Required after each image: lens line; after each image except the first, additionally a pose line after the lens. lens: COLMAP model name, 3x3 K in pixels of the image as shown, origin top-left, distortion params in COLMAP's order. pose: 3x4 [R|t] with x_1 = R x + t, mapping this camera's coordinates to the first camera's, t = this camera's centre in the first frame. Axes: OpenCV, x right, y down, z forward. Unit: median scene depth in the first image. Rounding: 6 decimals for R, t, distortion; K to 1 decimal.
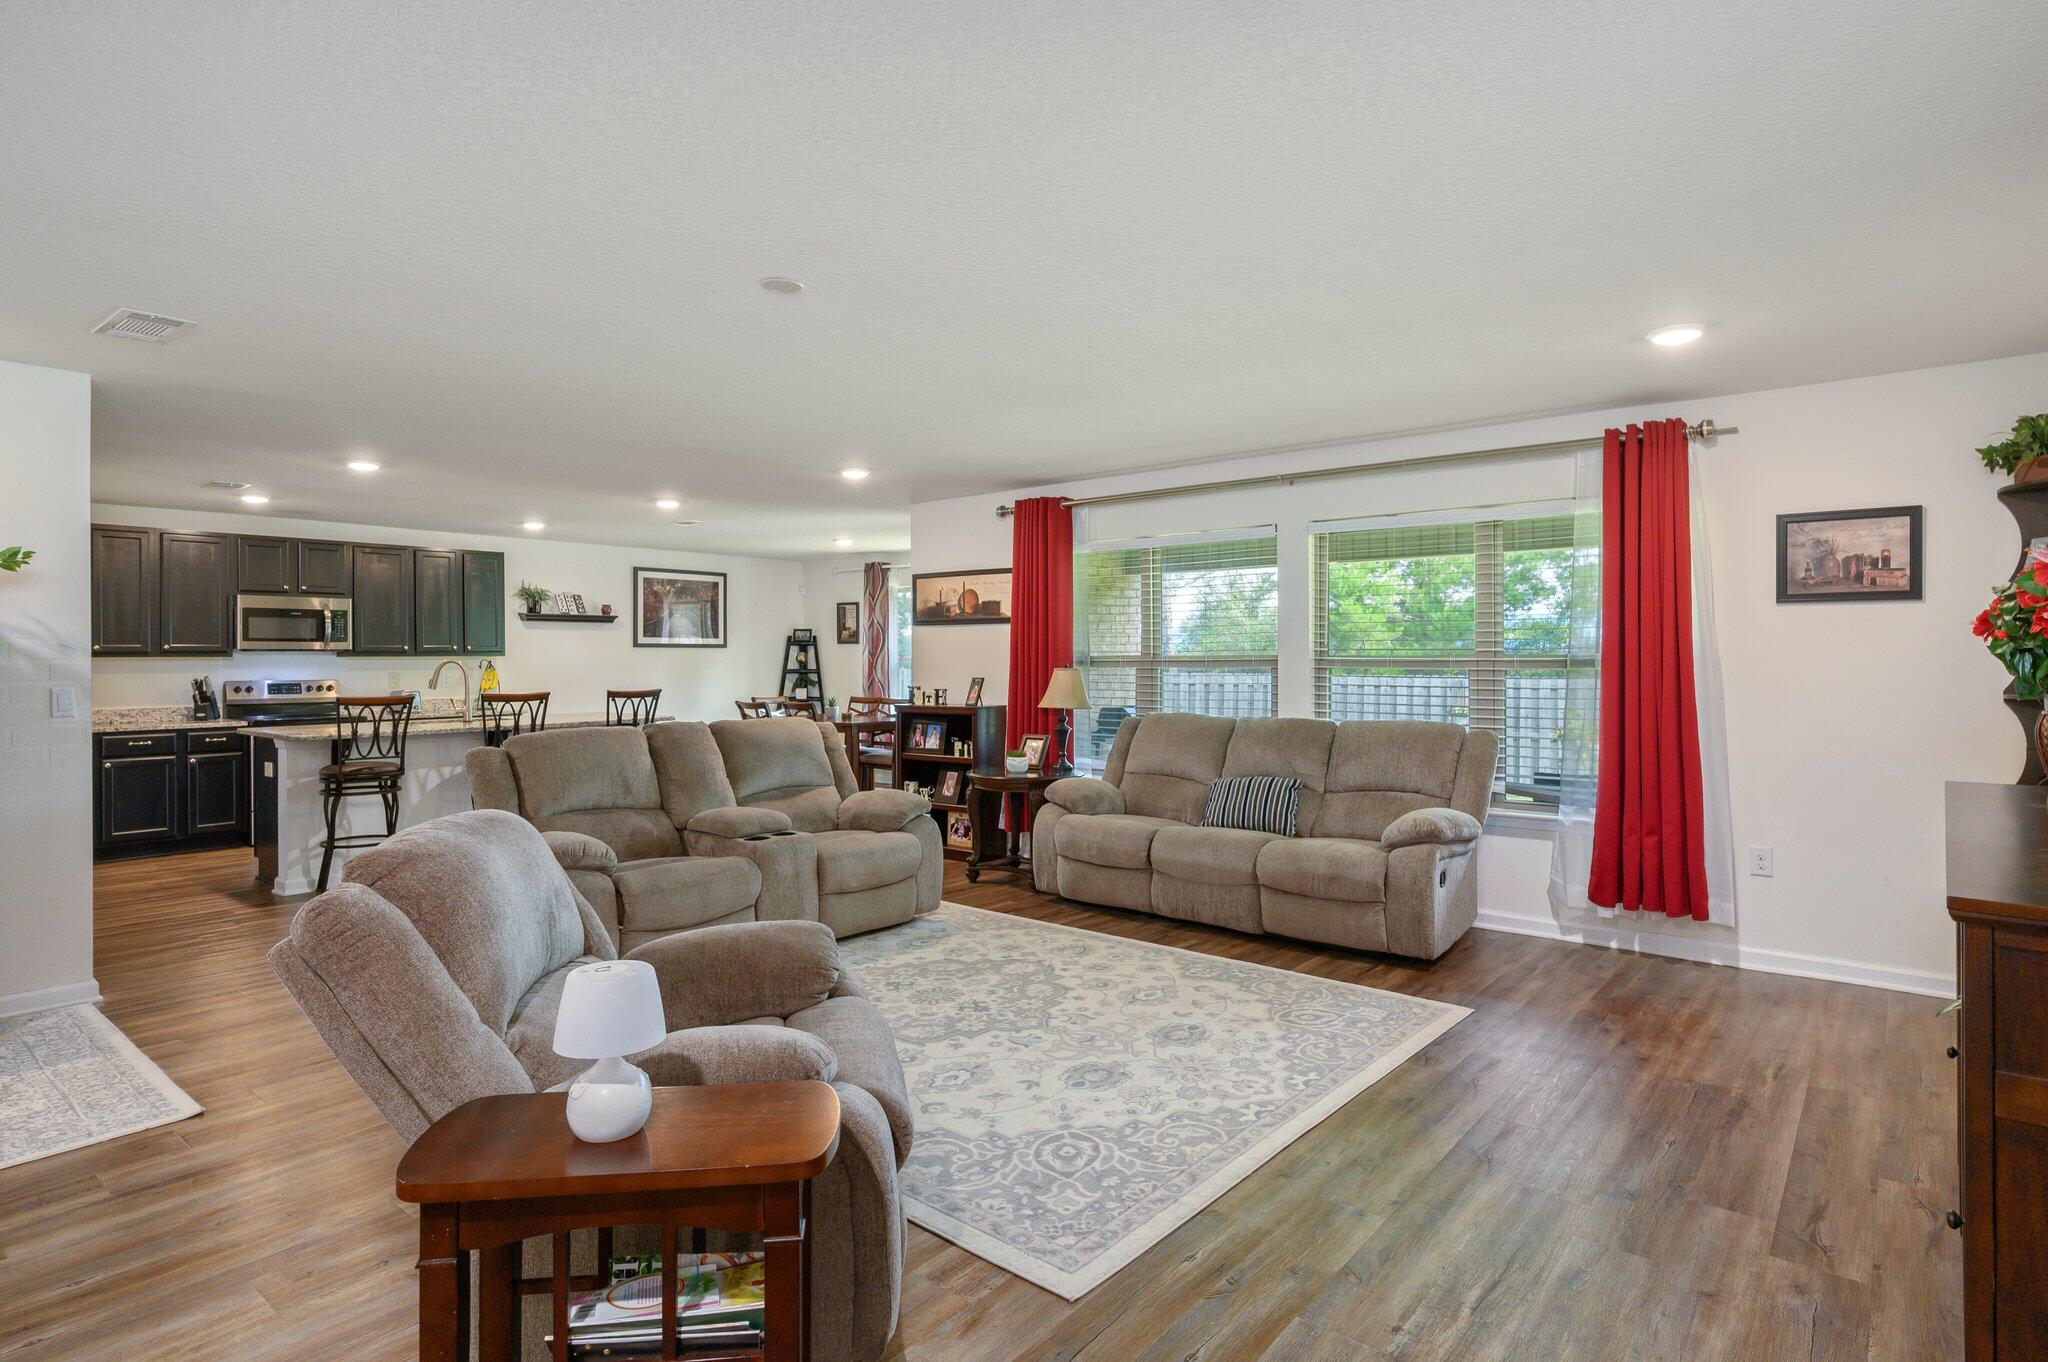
lens RADIAL K [[1079.7, 0, 1028.4], [0, 1079.7, 652.8], [0, 0, 1]] dist [-0.000537, -0.000367]
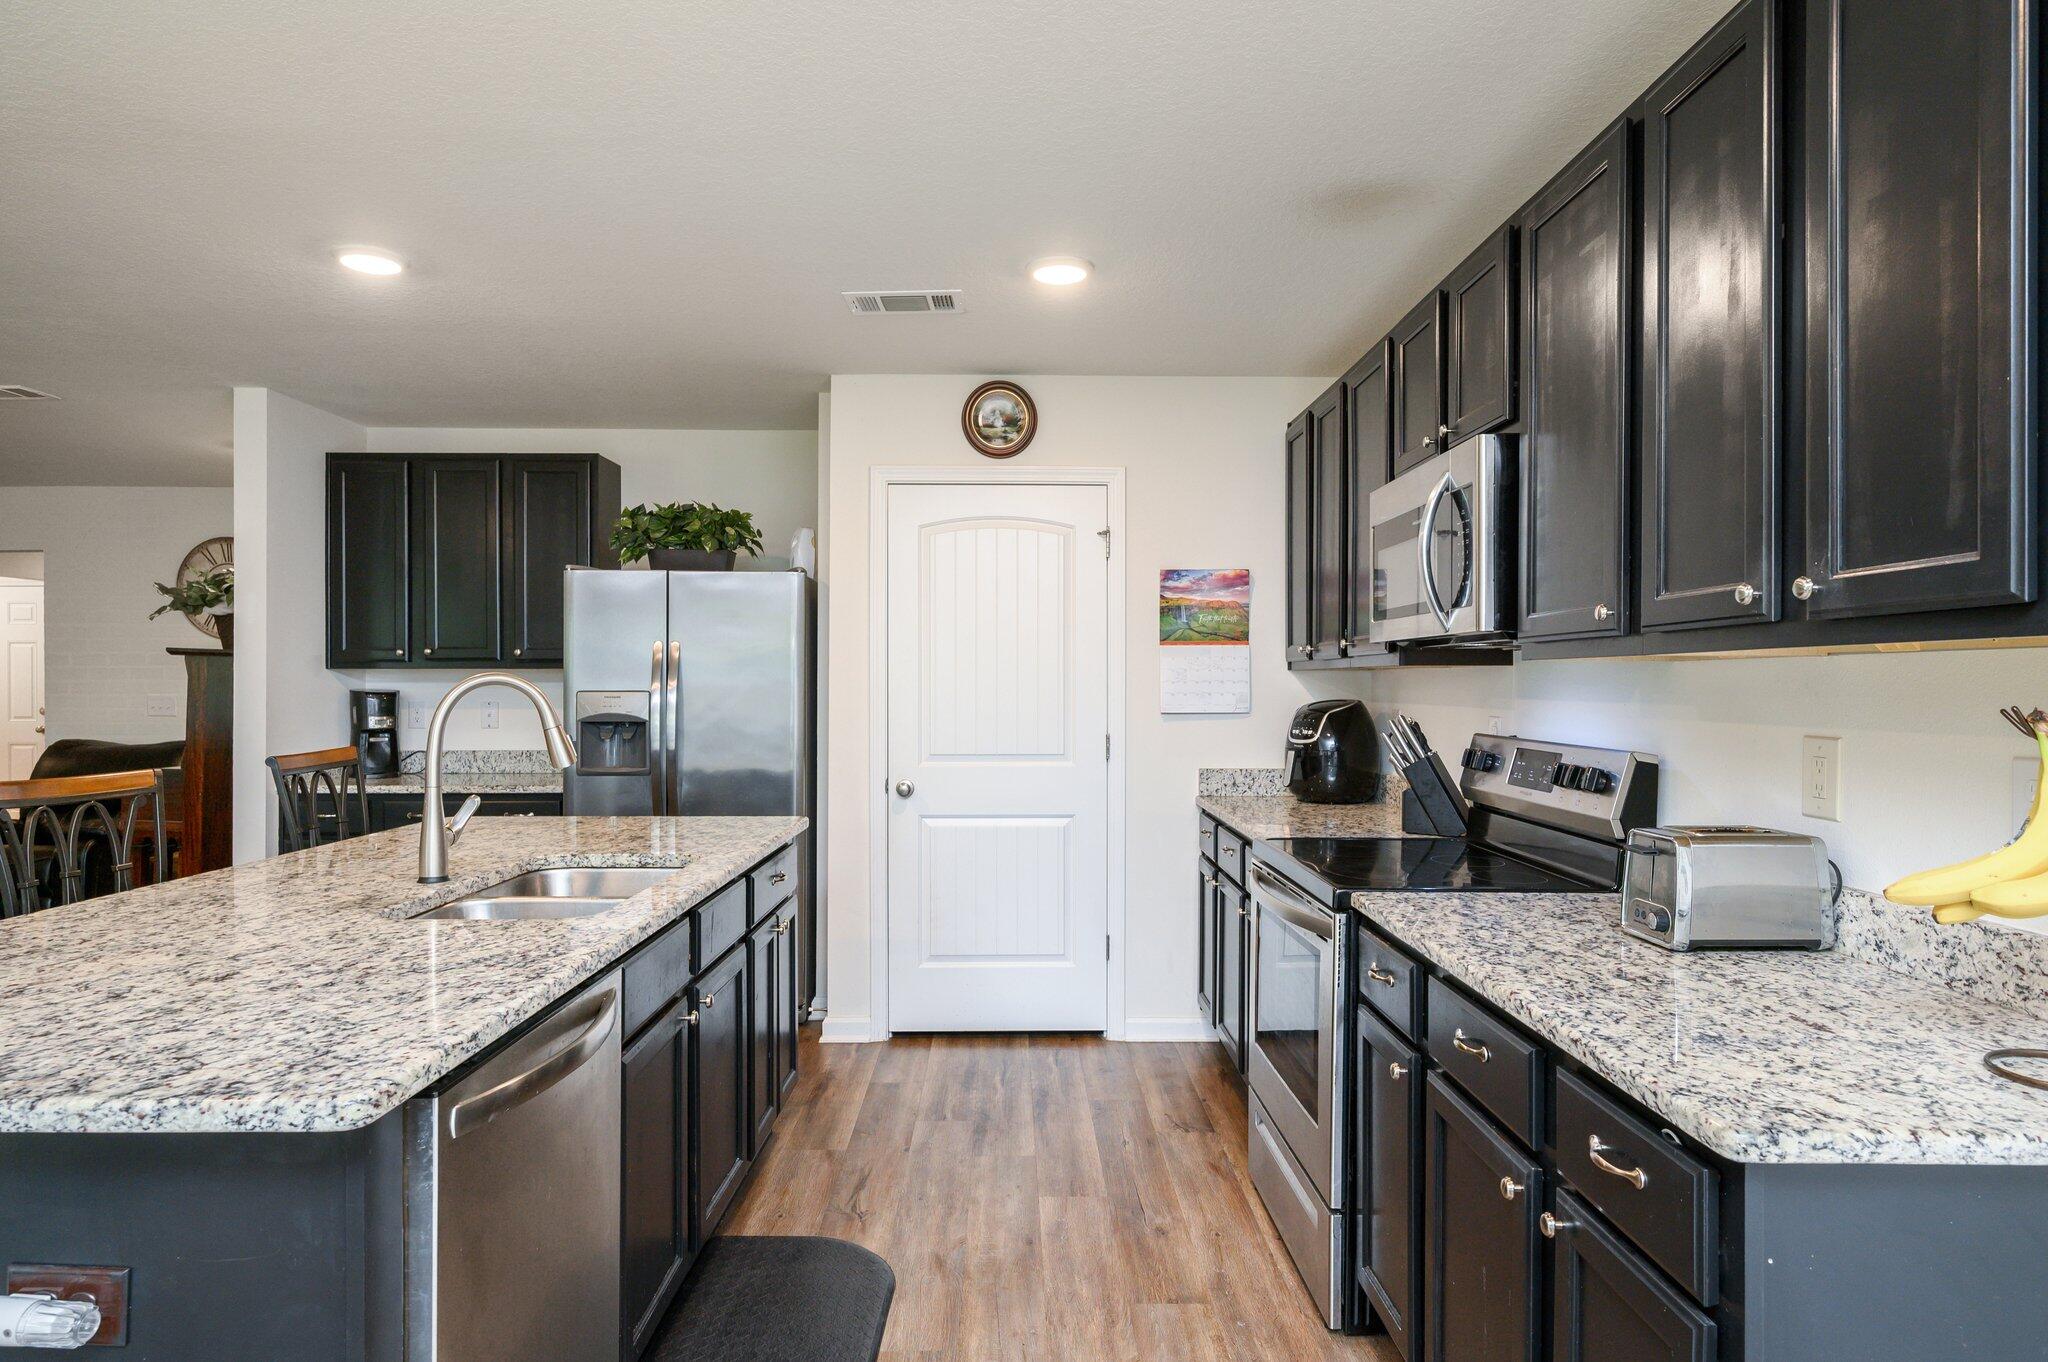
lens RADIAL K [[1157.8, 0, 1017.5], [0, 1157.8, 674.1], [0, 0, 1]] dist [0.000780, -0.001153]
pose [[-0.766885, -0.001897, -0.641782, -0.432795], [0.004206, 0.999959, -0.007982, 0.010485], [0.641771, -0.008820, -0.766846, 1.345493]]
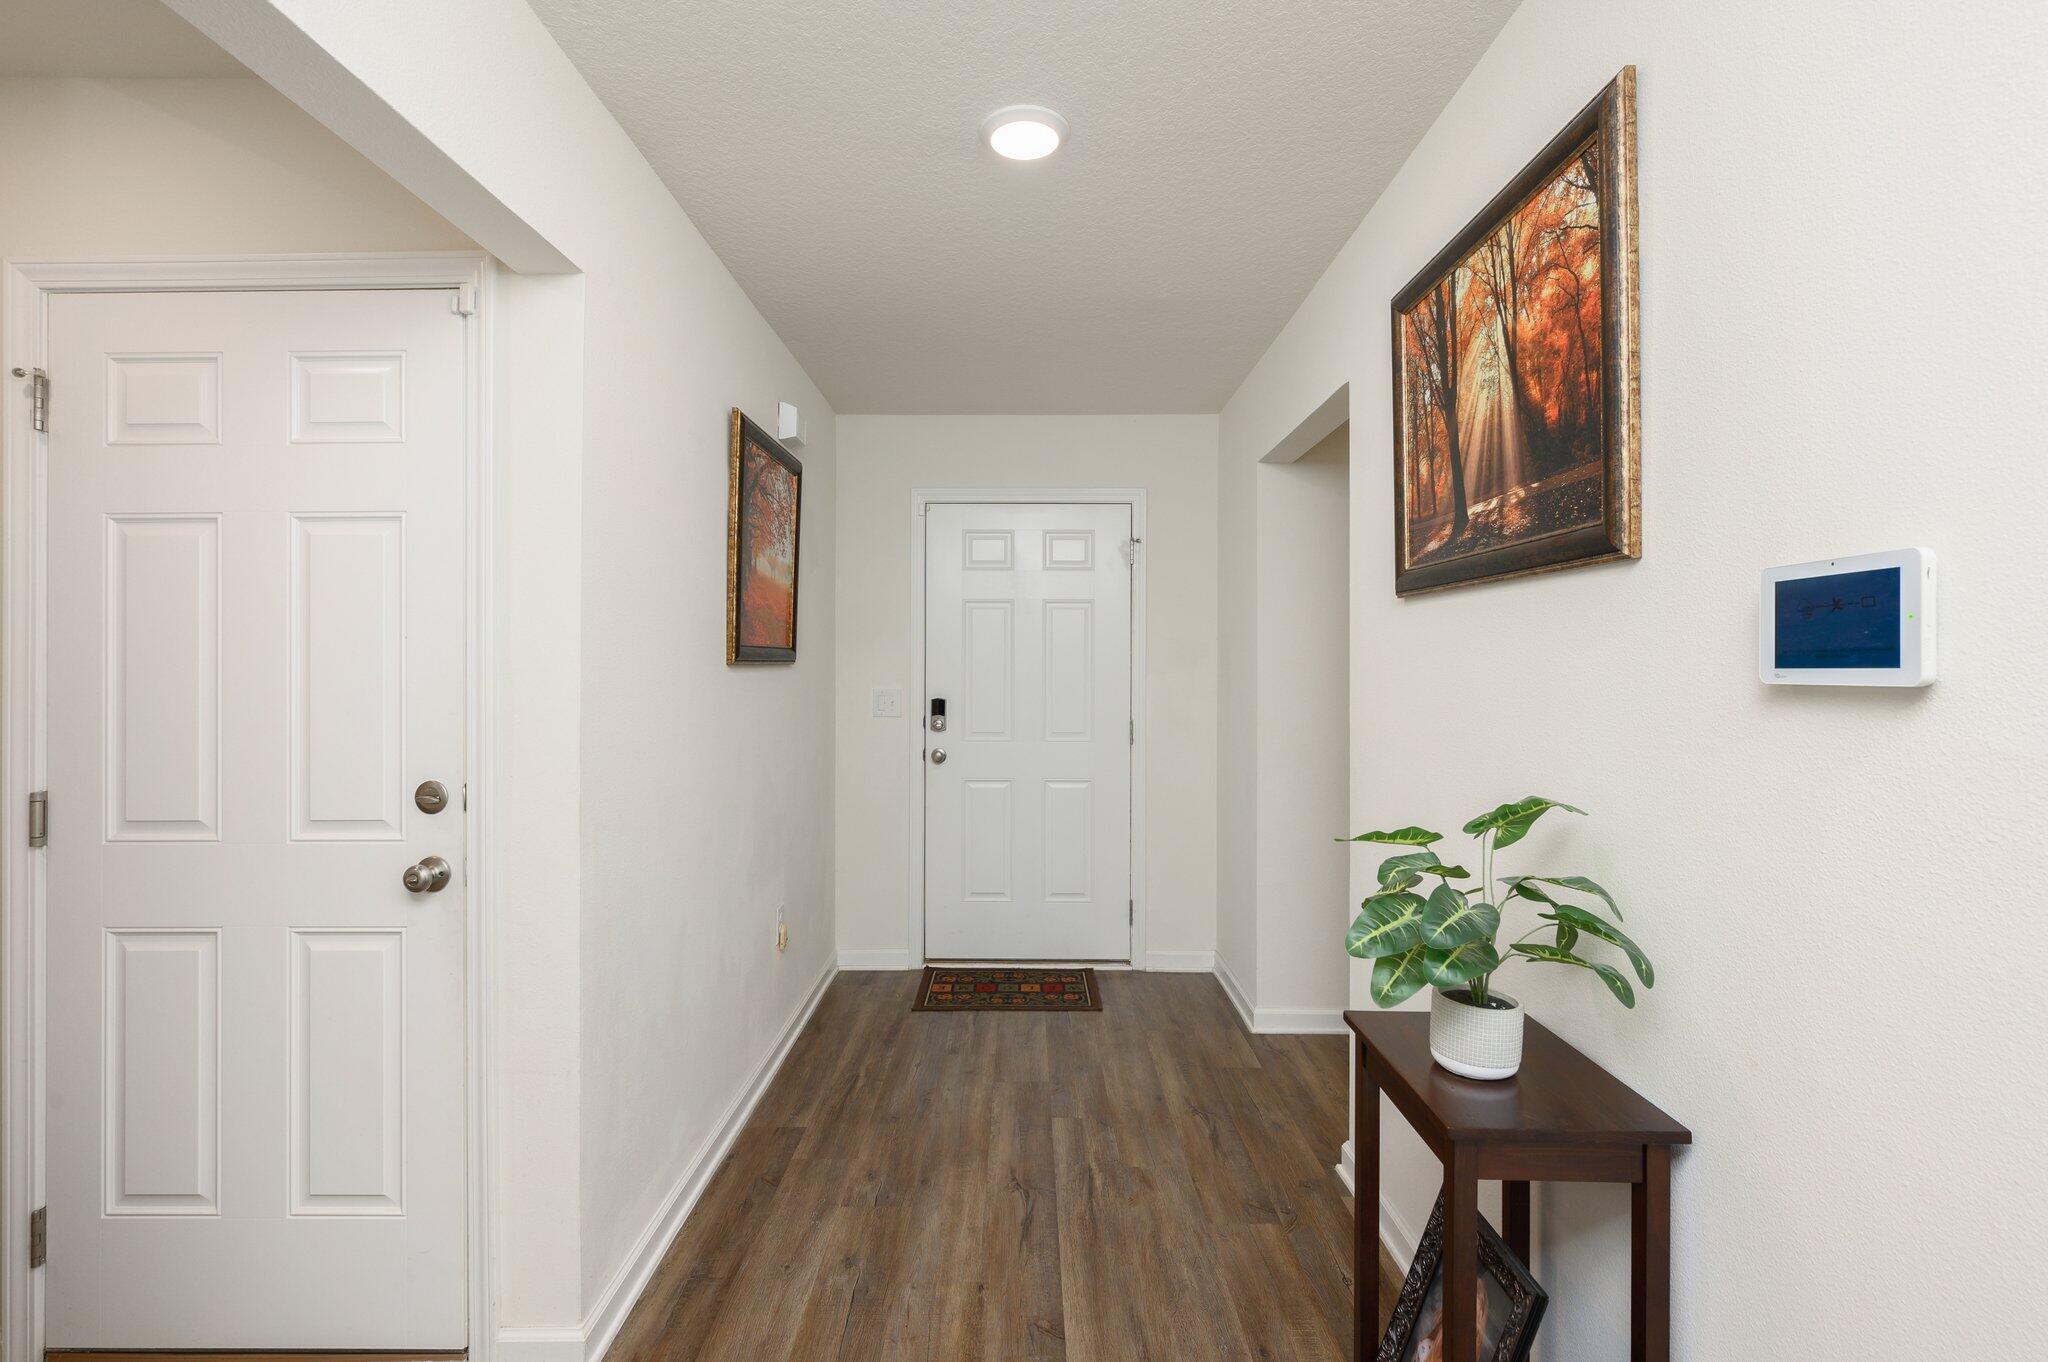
lens RADIAL K [[946.1, 0, 1018.4], [0, 946.1, 666.7], [0, 0, 1]] dist [0.000542, -0.000461]
pose [[-0.771581, 0.005988, -0.636103, -0.387601], [0.009129, 0.999957, -0.001660, 0.001199], [0.636066, -0.007087, -0.771602, -0.013112]]
